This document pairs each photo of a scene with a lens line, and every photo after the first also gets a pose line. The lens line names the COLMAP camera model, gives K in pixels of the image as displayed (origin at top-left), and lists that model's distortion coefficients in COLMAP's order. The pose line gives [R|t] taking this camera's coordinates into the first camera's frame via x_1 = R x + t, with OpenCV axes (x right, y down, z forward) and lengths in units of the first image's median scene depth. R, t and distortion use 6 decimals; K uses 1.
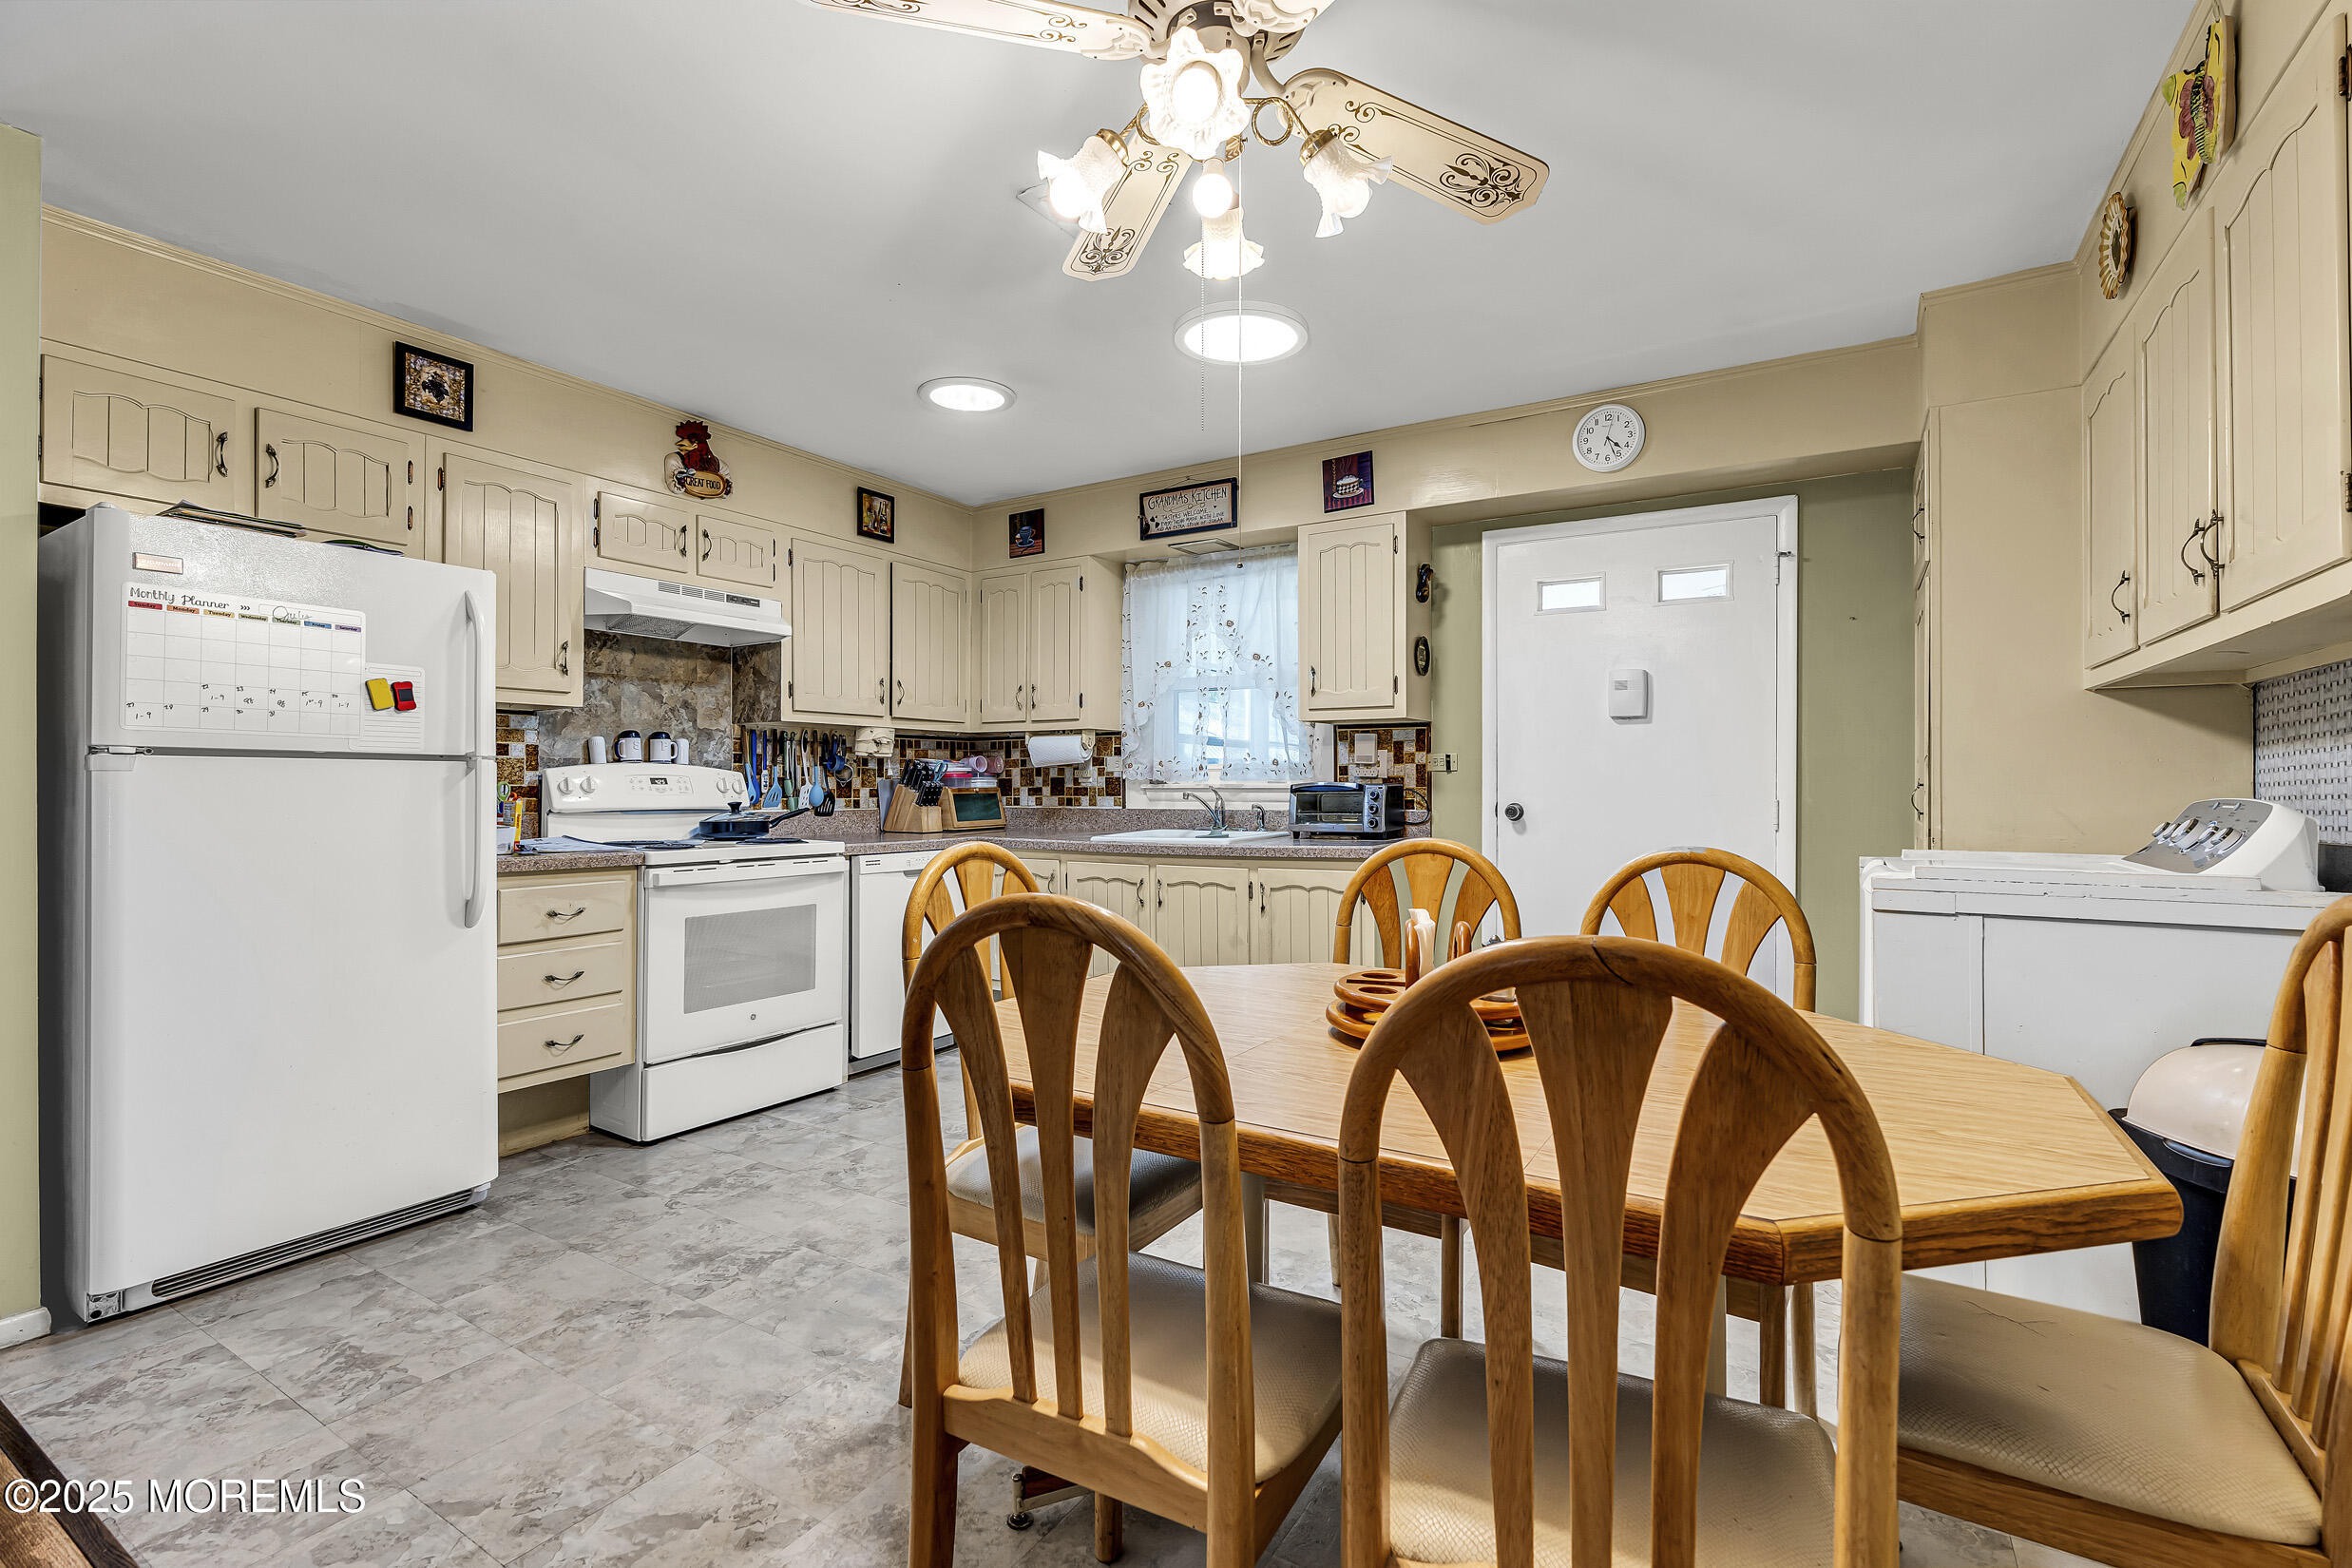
lens RADIAL K [[1052.2, 0, 1170.6], [0, 1052.2, 779.6], [0, 0, 1]] dist [-0.010921, 0.003997]
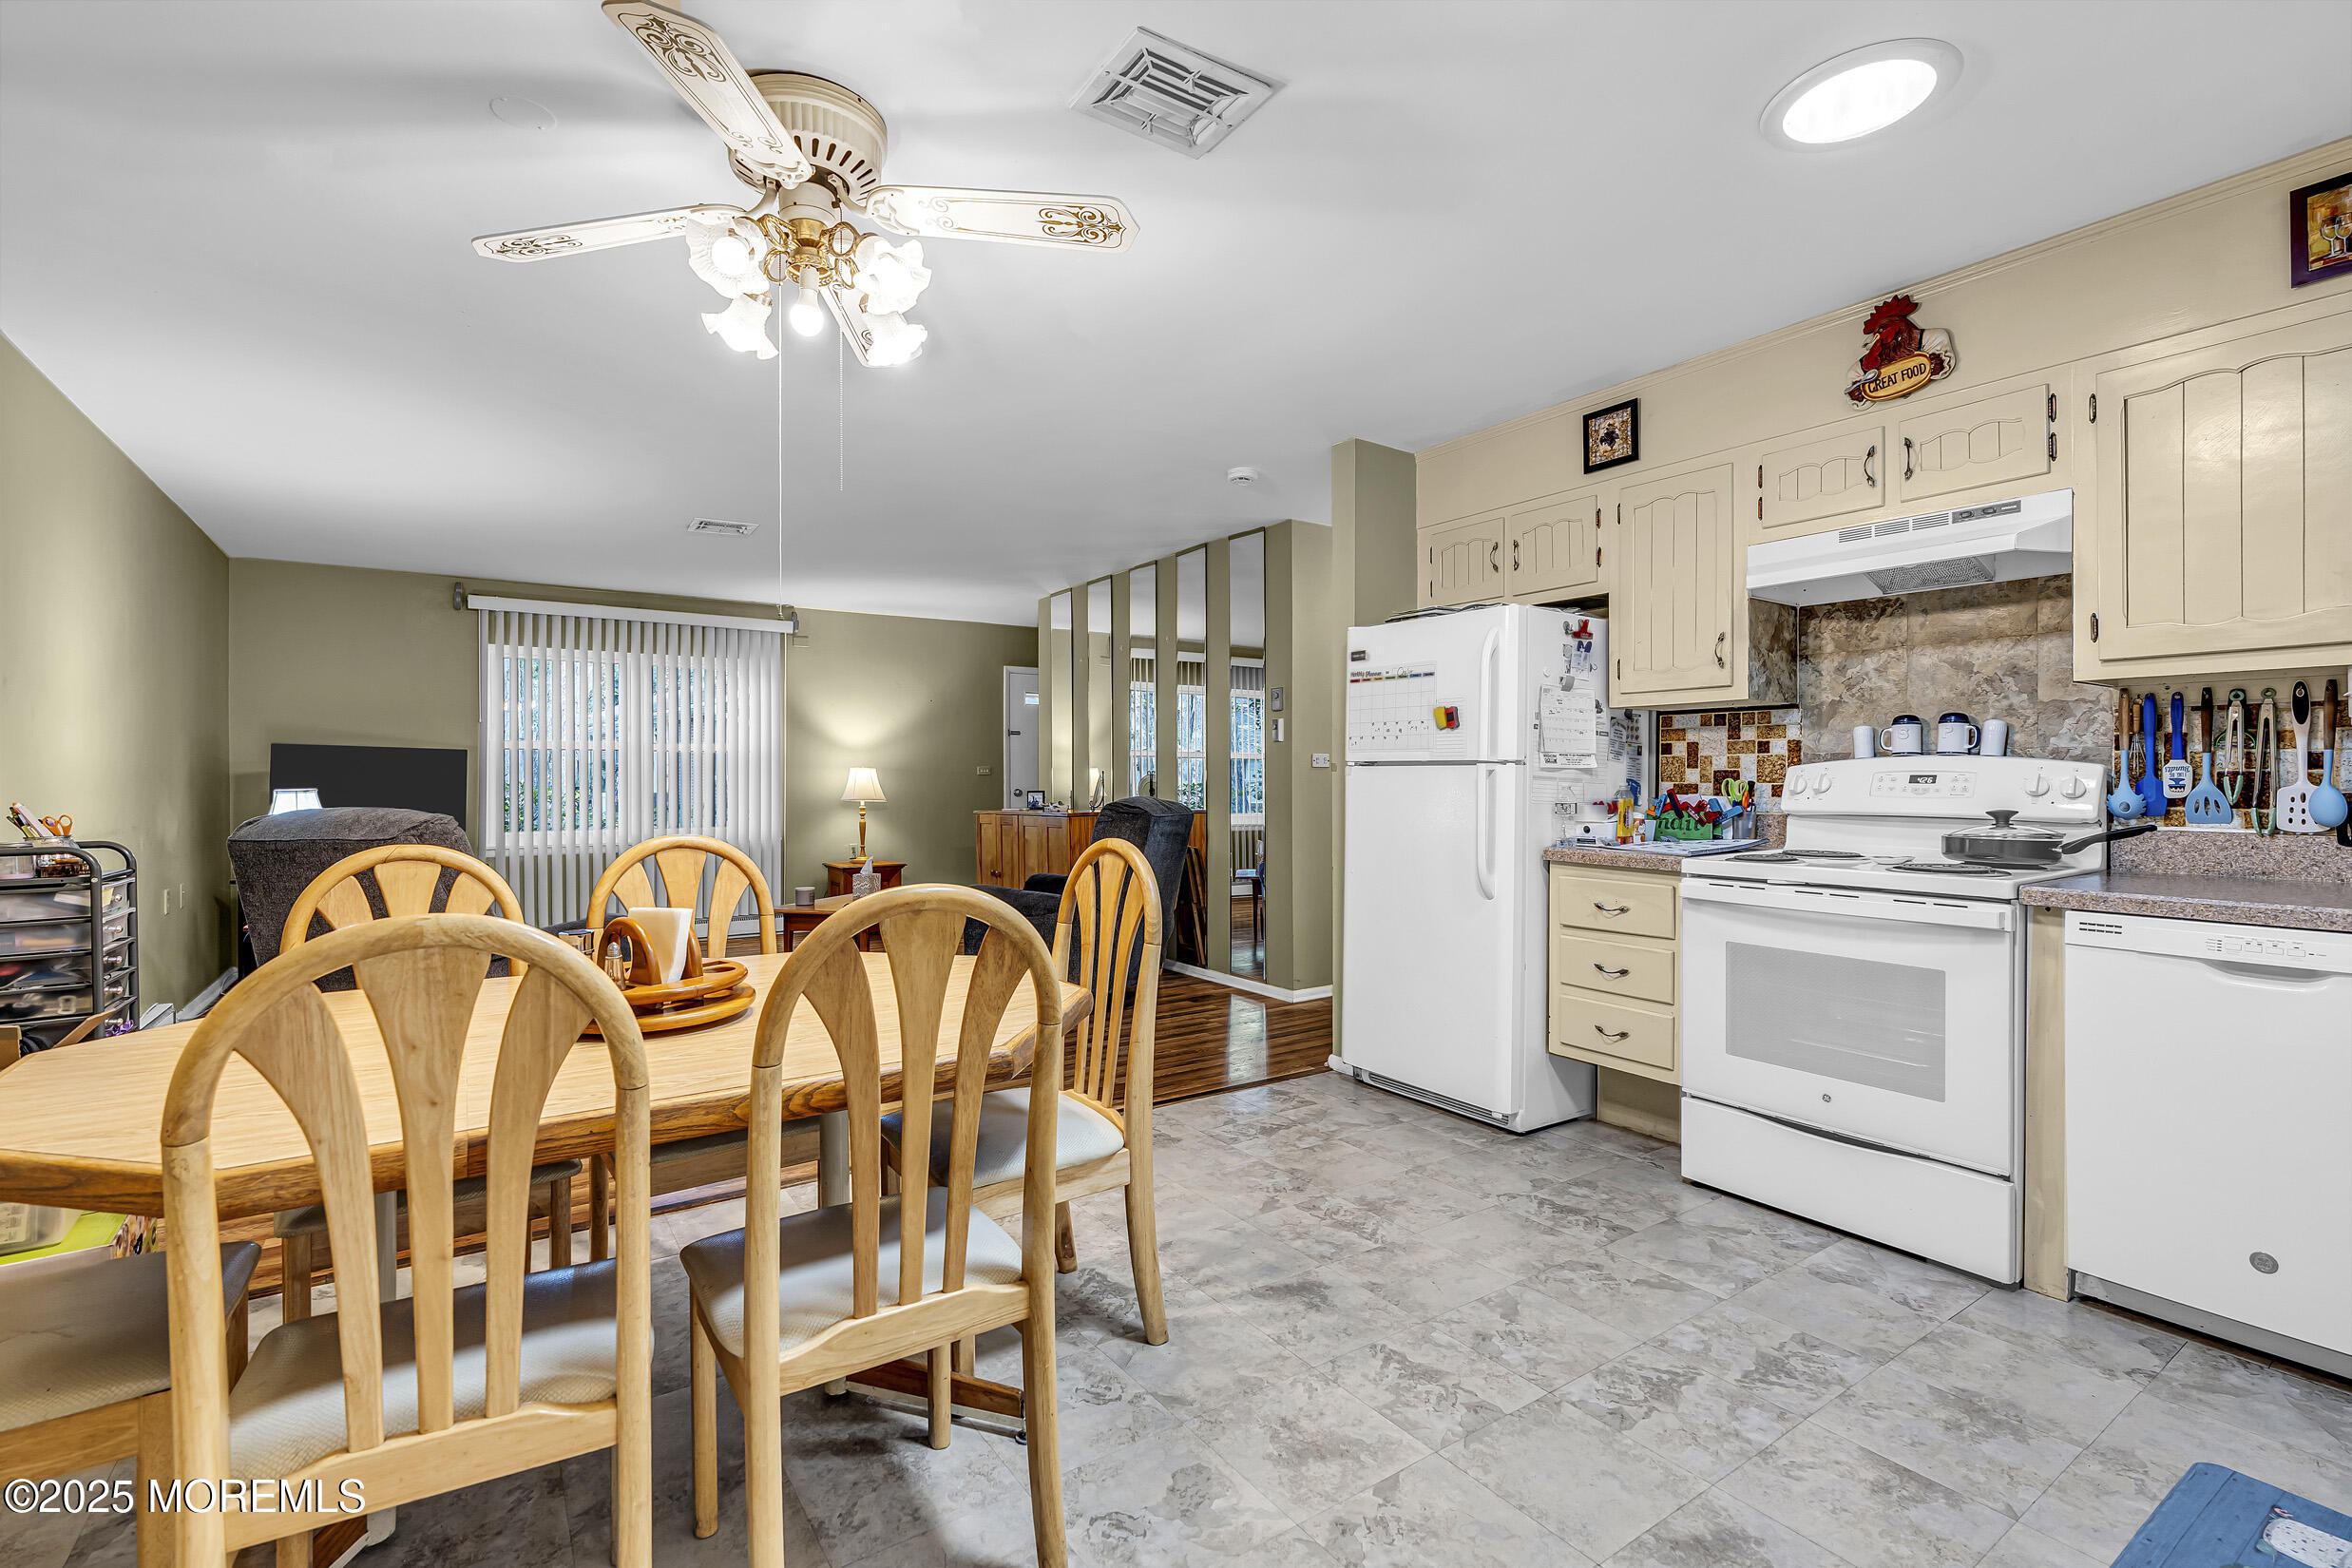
lens RADIAL K [[1052.2, 0, 1170.6], [0, 1052.2, 779.6], [0, 0, 1]] dist [-0.010921, 0.003997]
pose [[-0.405893, 0.001930, -0.913919, 0.410861], [0.006025, 0.999982, -0.000564, -0.001066], [0.913901, -0.005735, -0.405897, 0.774078]]
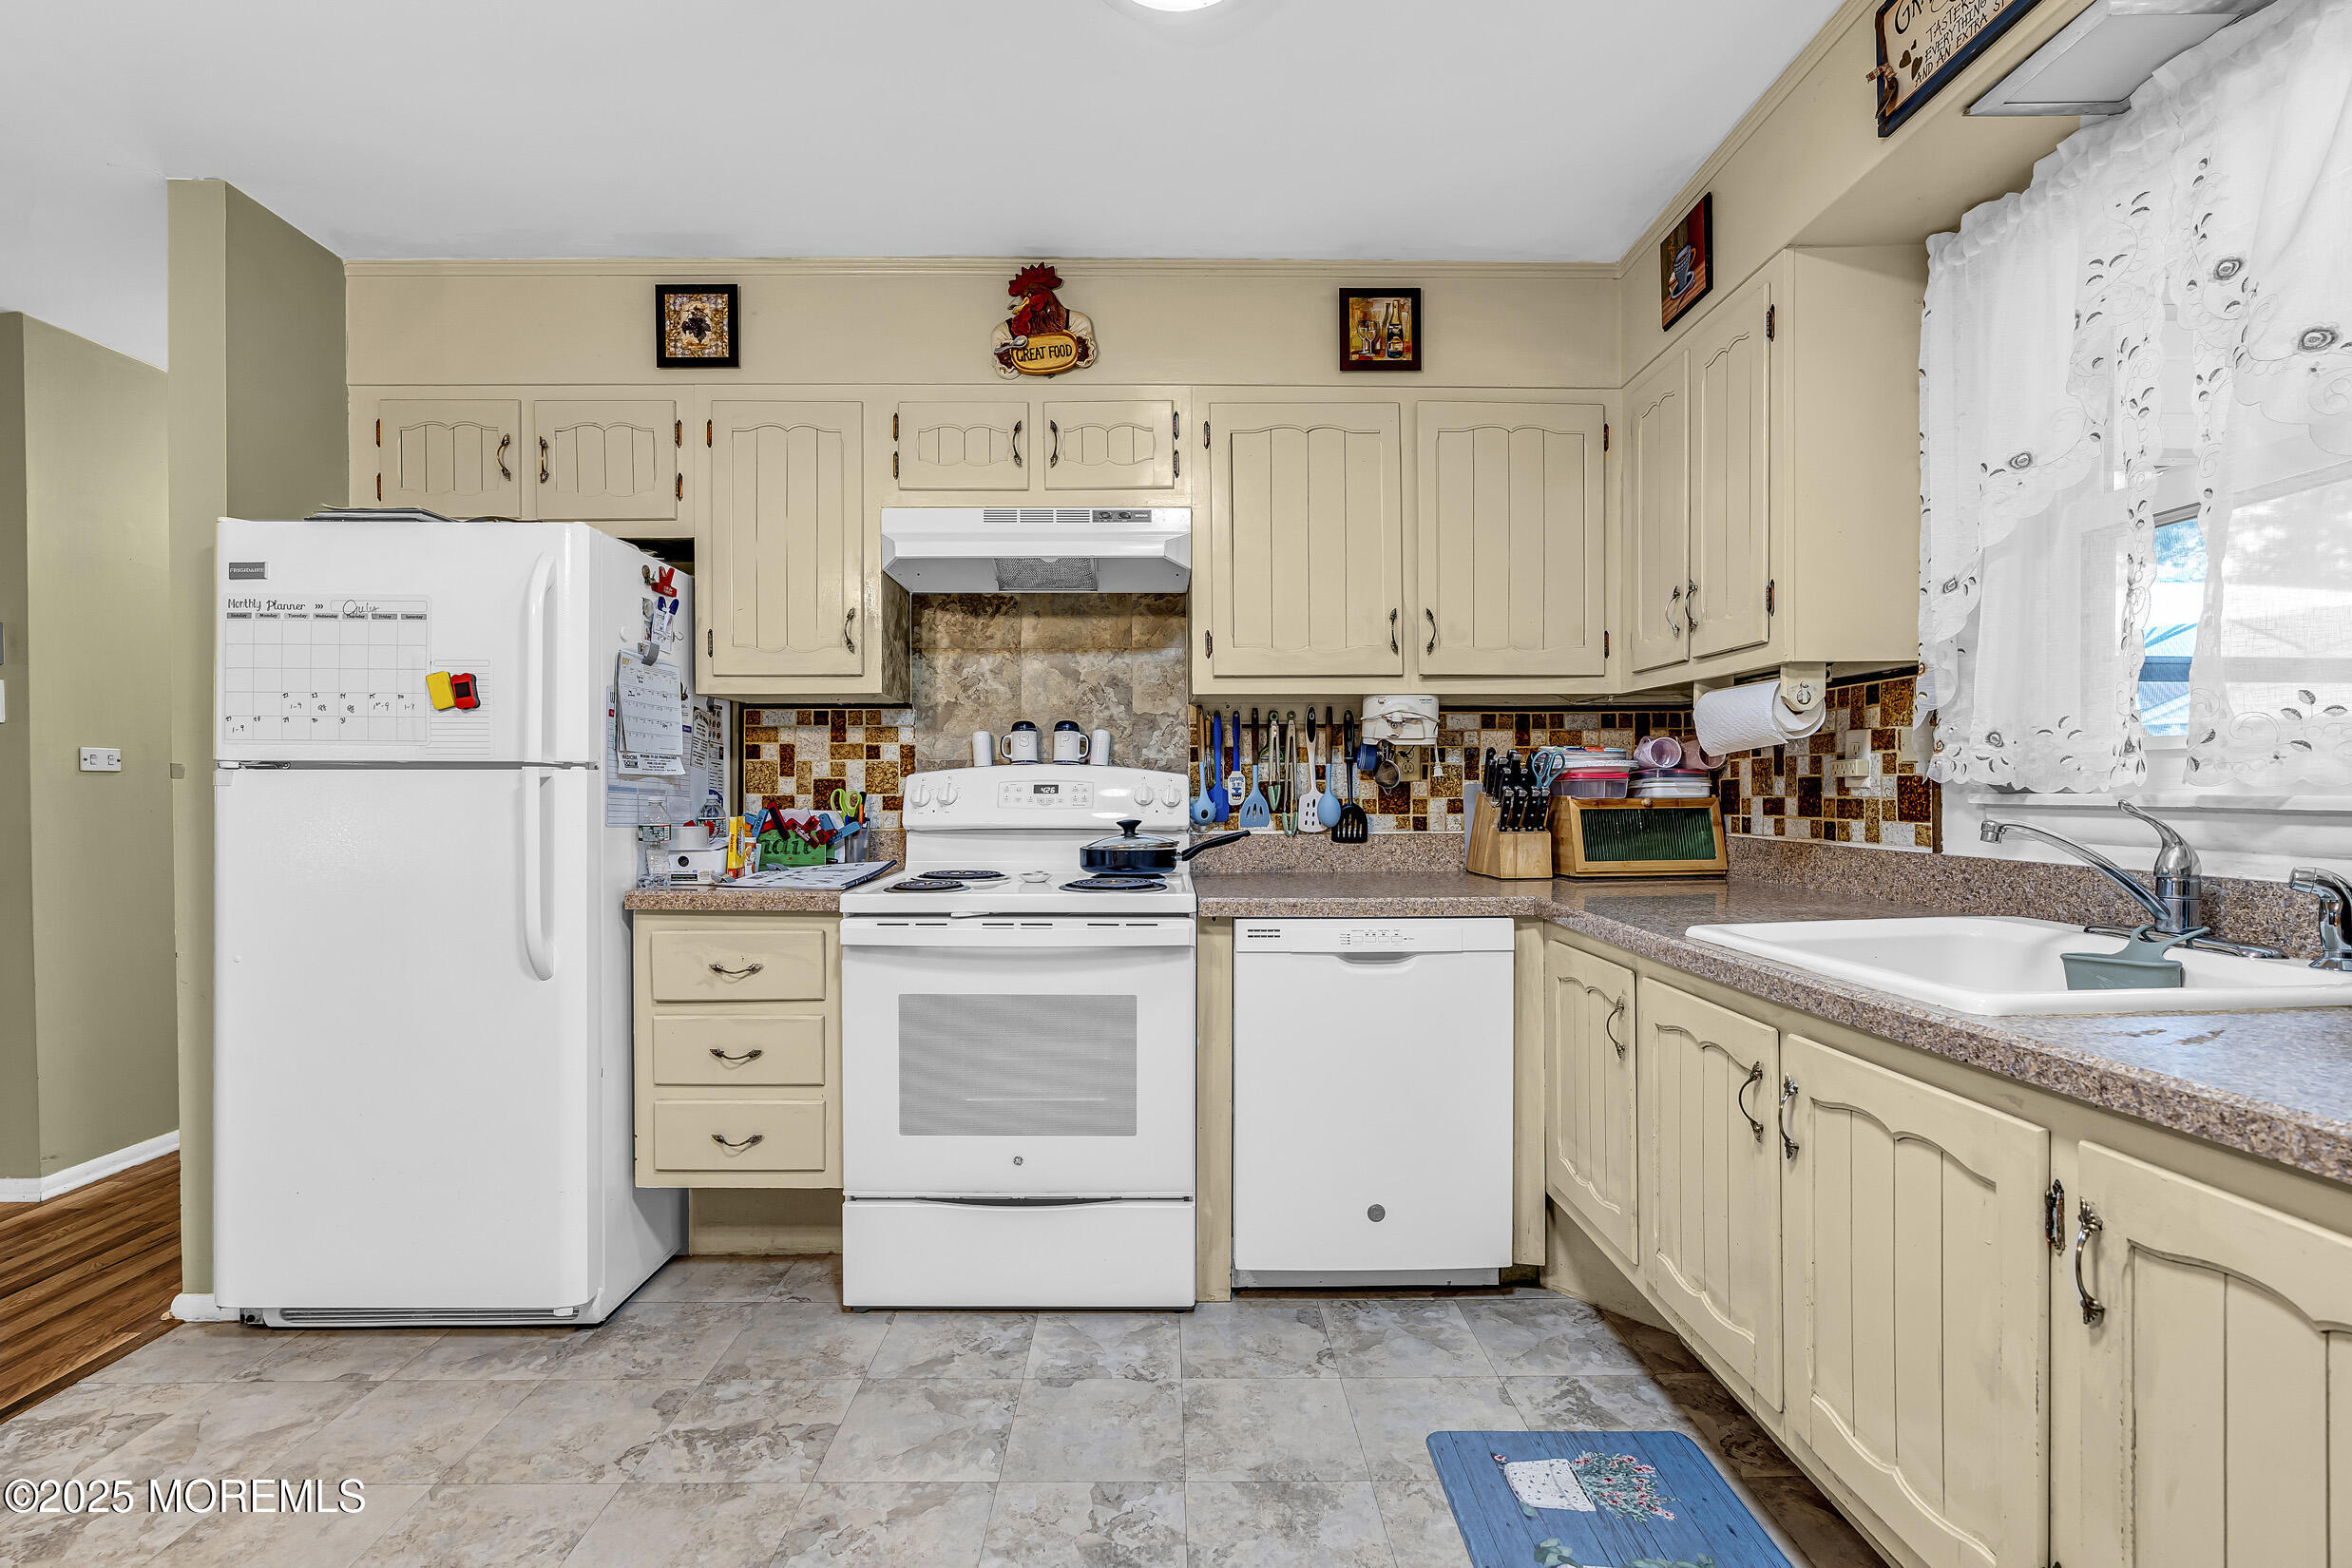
lens RADIAL K [[1057.7, 0, 1169.7], [0, 1057.7, 798.8], [0, 0, 1]] dist [-0.012370, 0.004674]
pose [[0.537287, 0.009080, -0.843350, 0.167661], [0.007787, 0.999846, 0.015726, -0.002550], [0.843363, -0.015017, 0.537134, 0.649438]]
